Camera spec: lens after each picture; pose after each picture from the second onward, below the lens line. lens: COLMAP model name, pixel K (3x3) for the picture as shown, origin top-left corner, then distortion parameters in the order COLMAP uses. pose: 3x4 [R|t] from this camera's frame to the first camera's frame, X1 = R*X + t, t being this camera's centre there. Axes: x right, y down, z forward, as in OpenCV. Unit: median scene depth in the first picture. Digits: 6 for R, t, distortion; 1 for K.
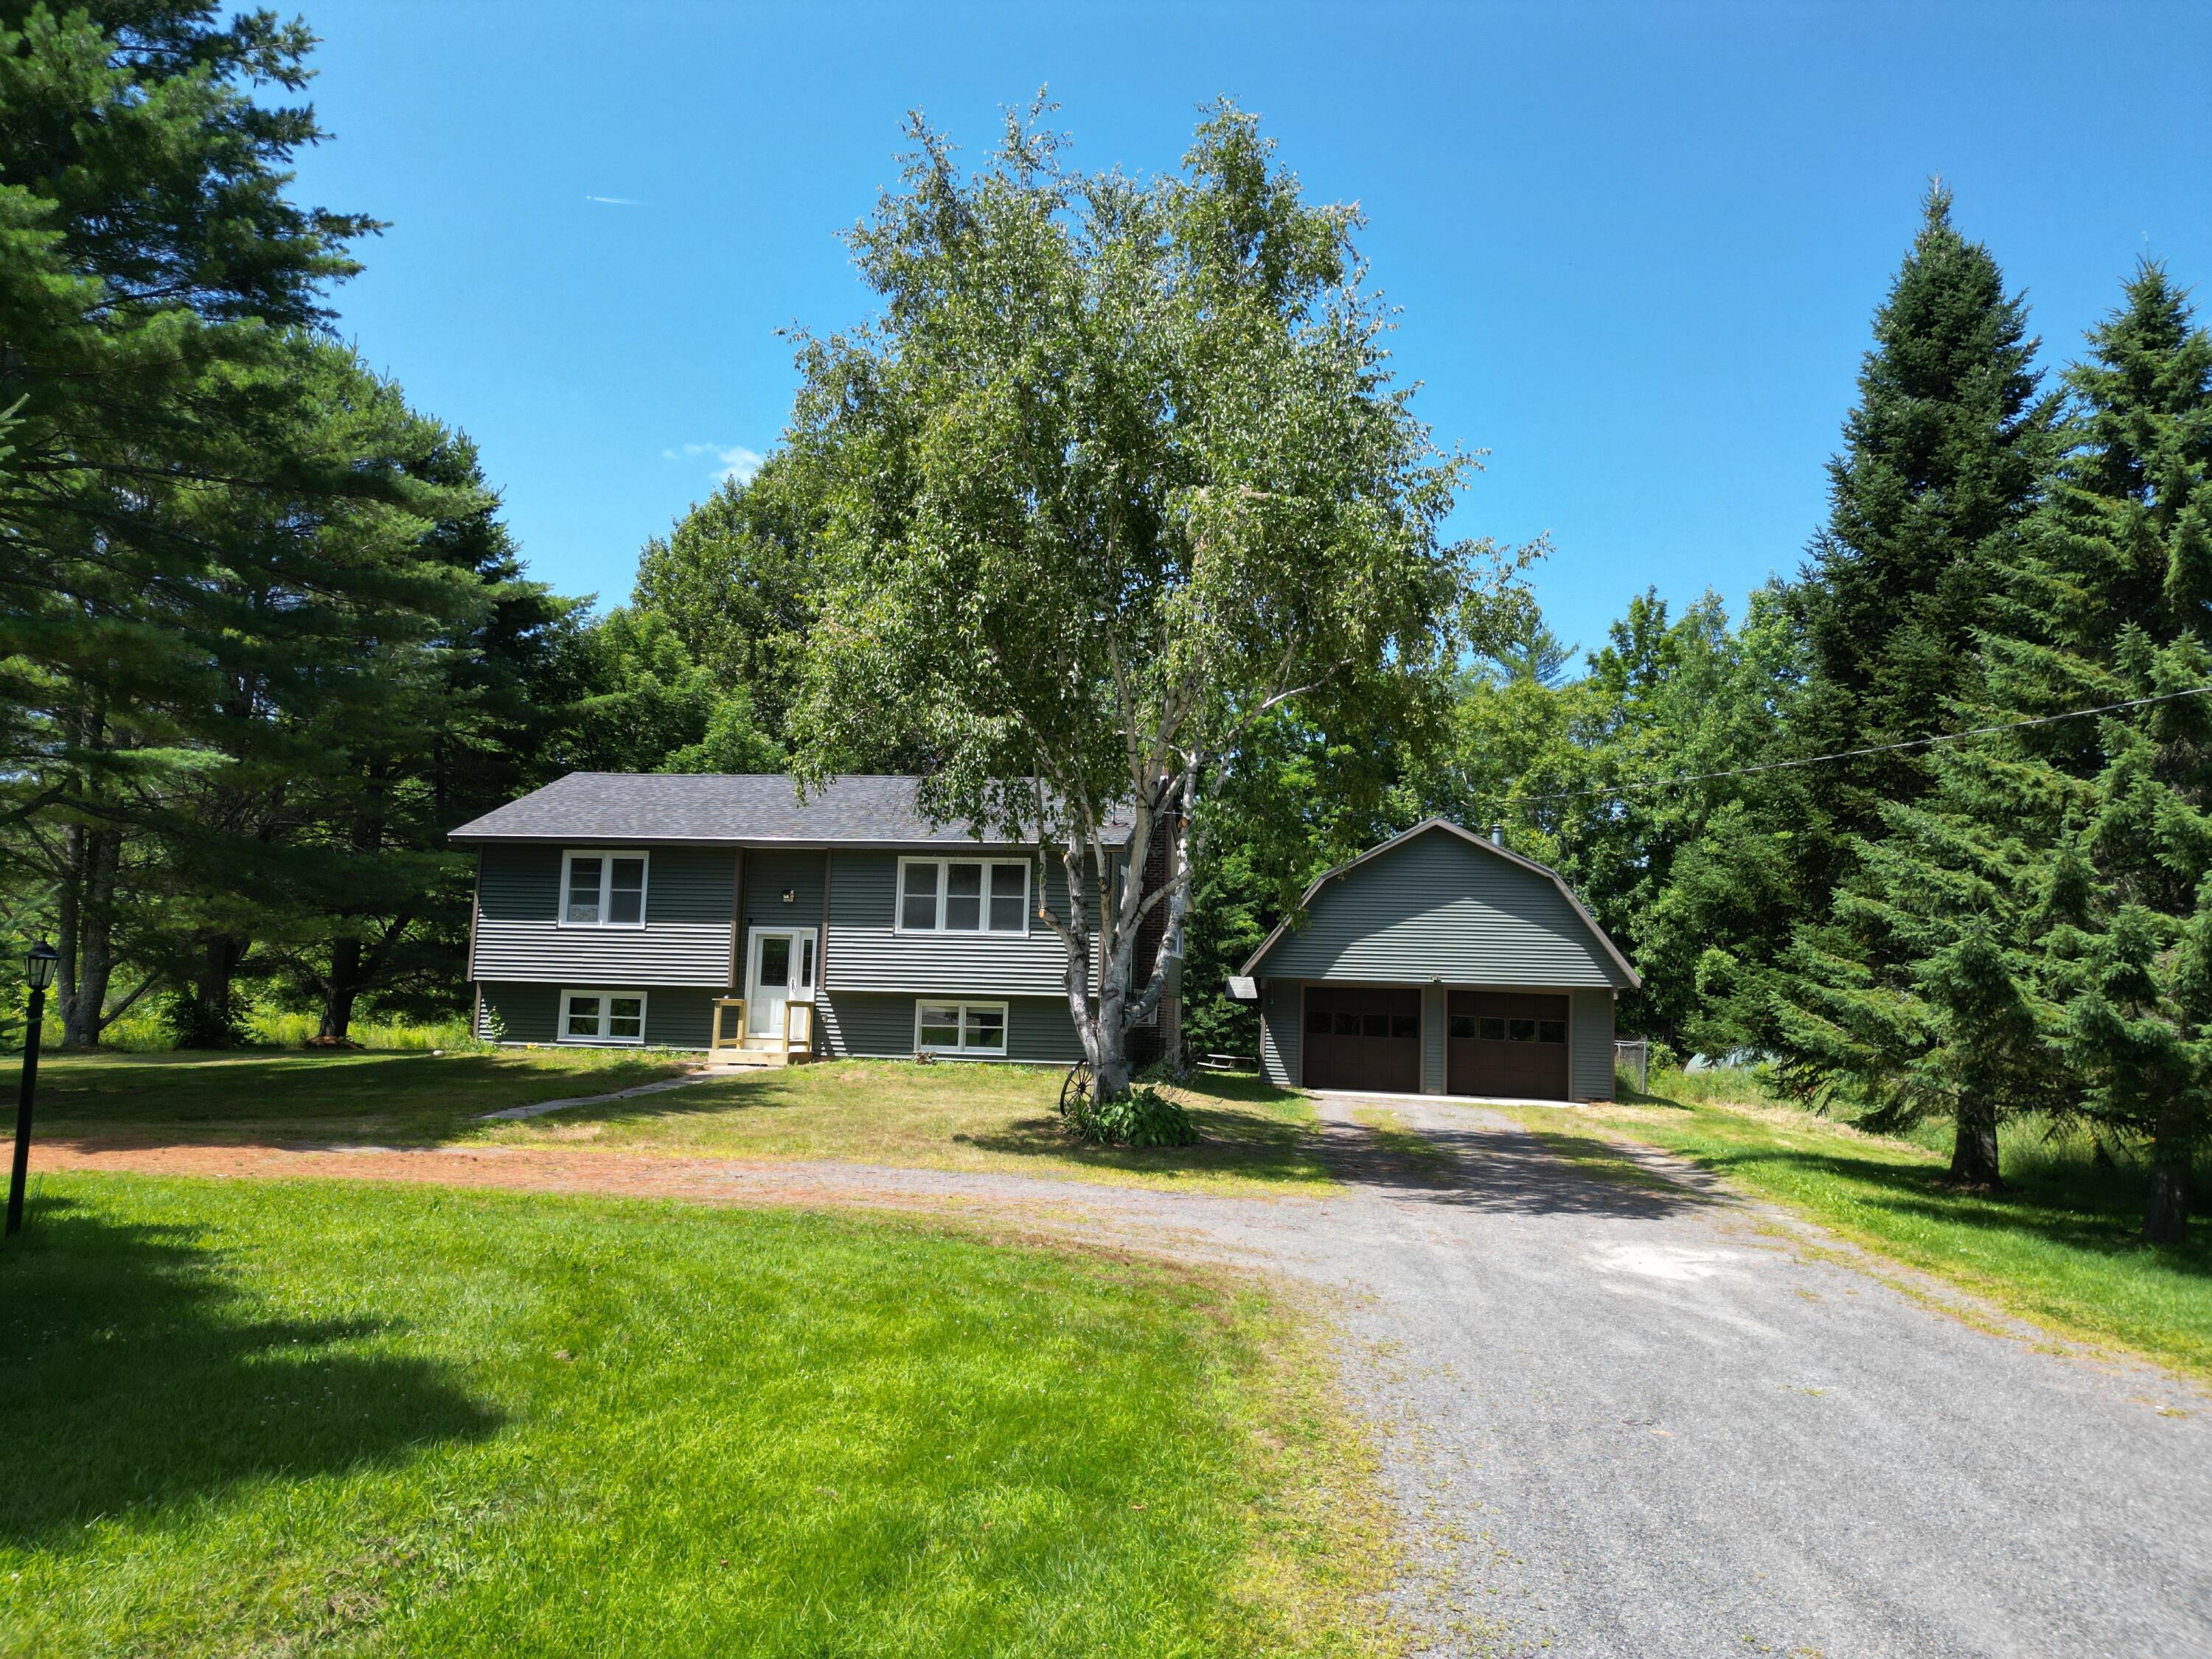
lens RADIAL K [[1527.6, 0, 1106.0], [0, 1527.6, 829.5], [0, 0, 1]] dist [0.093185, -0.088438]
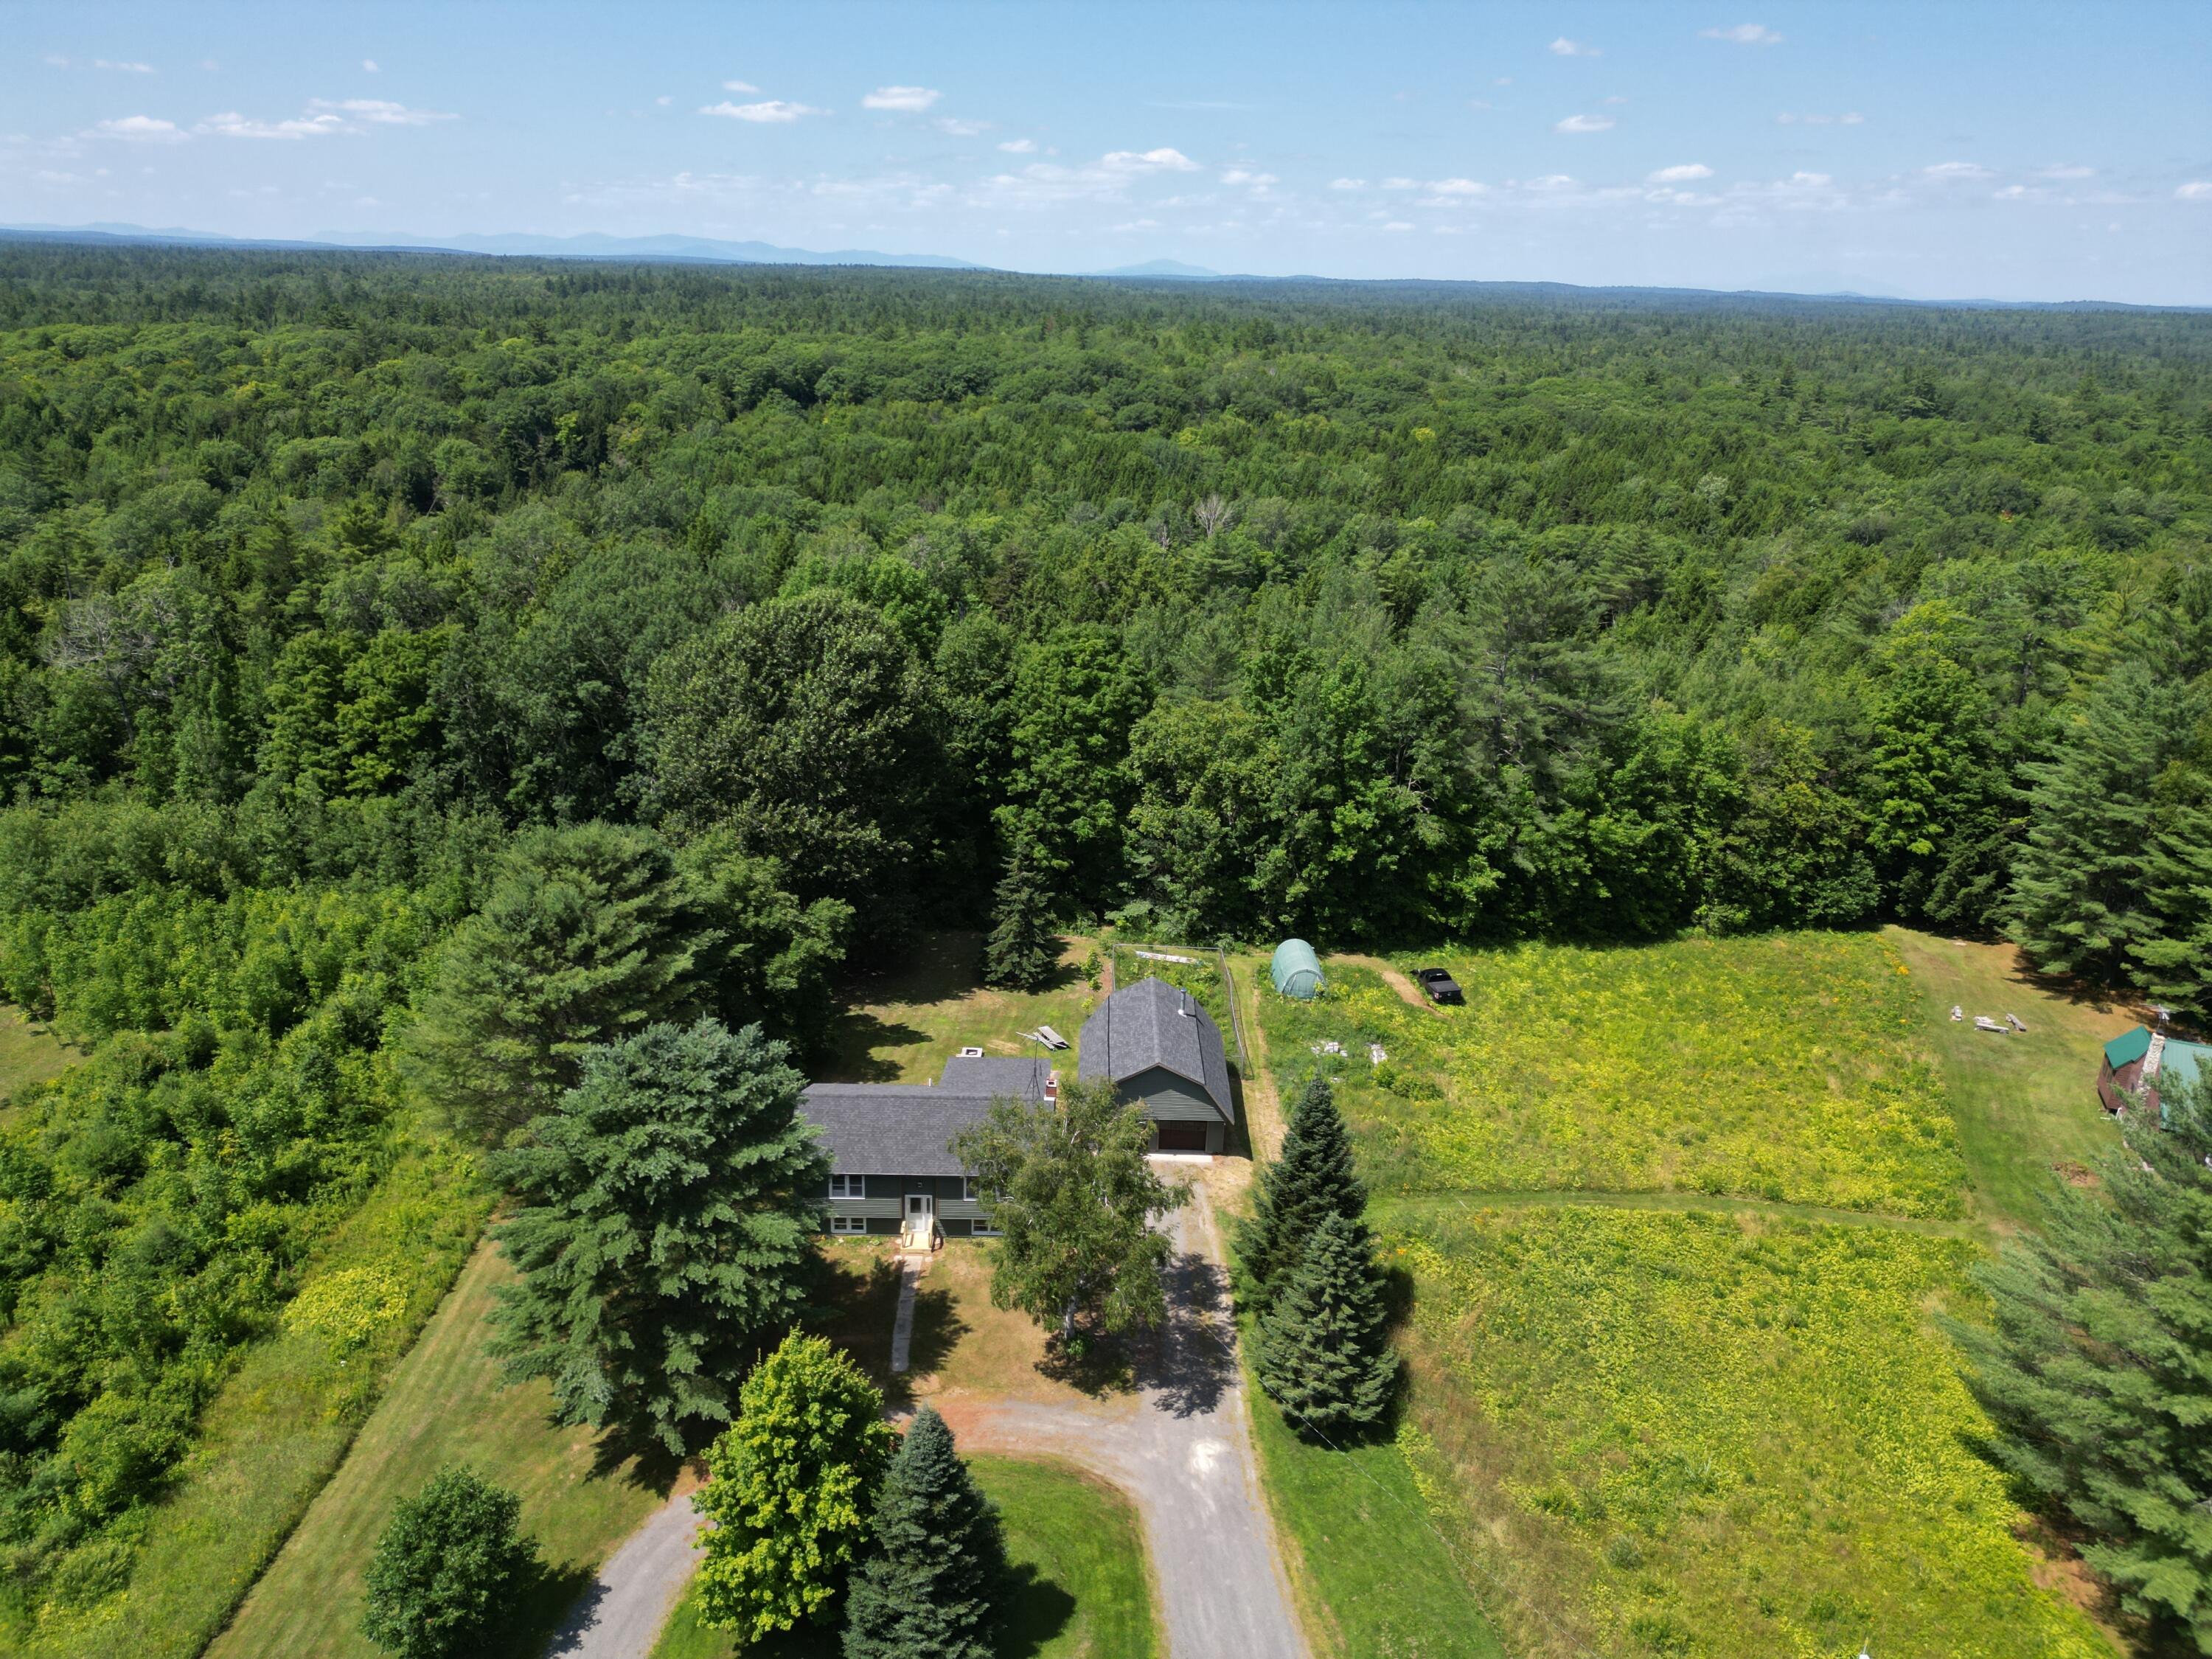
lens RADIAL K [[1541.6, 0, 1112.0], [0, 1541.6, 825.5], [0, 0, 1]] dist [0.071753, -0.068074]
pose [[0.979534, -0.073827, 0.187250, -0.326548], [-0.008993, 0.913323, 0.407137, -1.567869], [-0.201077, -0.400488, 0.893967, -1.176975]]
